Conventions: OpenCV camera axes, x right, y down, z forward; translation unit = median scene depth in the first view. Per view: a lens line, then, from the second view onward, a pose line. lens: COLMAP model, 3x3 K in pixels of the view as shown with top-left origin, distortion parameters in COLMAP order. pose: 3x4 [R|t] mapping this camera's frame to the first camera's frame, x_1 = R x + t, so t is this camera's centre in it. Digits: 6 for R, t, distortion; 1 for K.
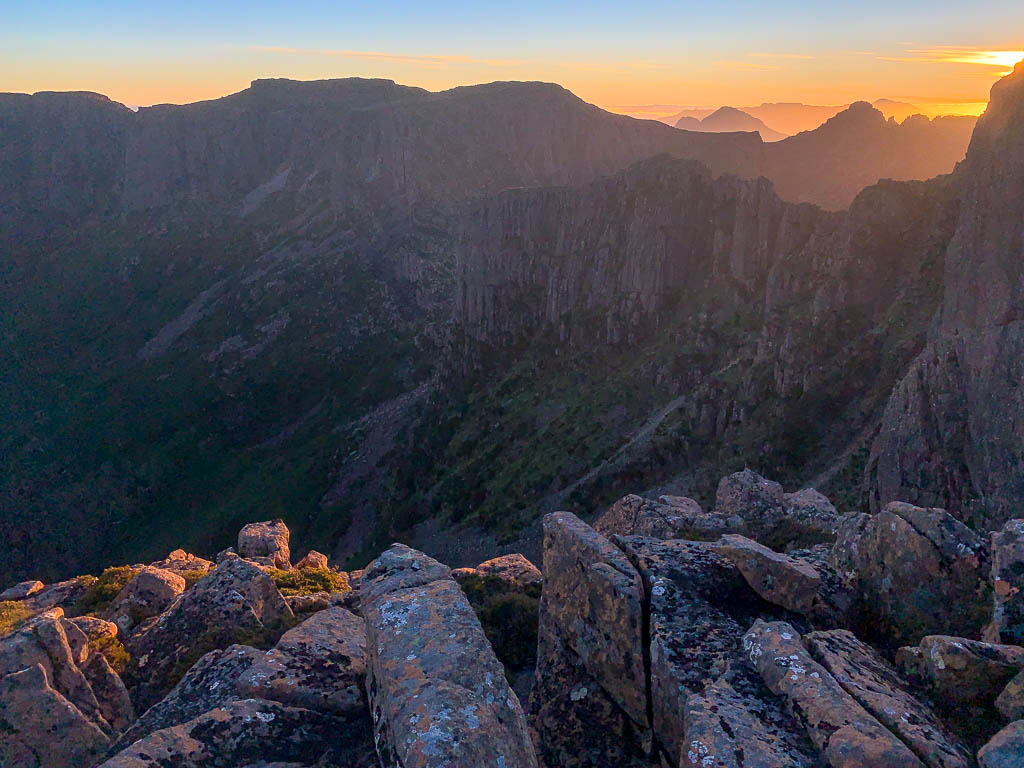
lens RADIAL K [[770.6, 0, 506.1], [0, 770.6, 384.5], [0, 0, 1]] dist [0.059665, -0.075059]
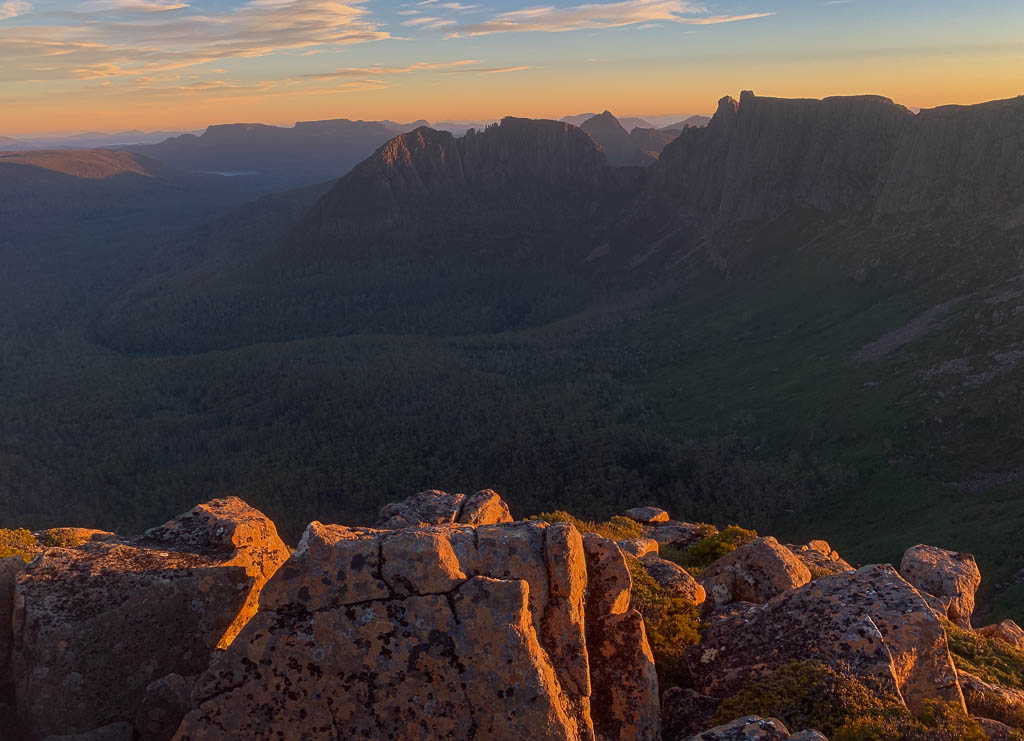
lens RADIAL K [[792.9, 0, 509.4], [0, 792.9, 350.7], [0, 0, 1]] dist [0.049147, -0.056209]
pose [[0.640728, 0.198325, -0.741711, -0.095133], [-0.235090, 0.970337, 0.056375, 0.081684], [0.730890, 0.138247, 0.668347, 0.302569]]
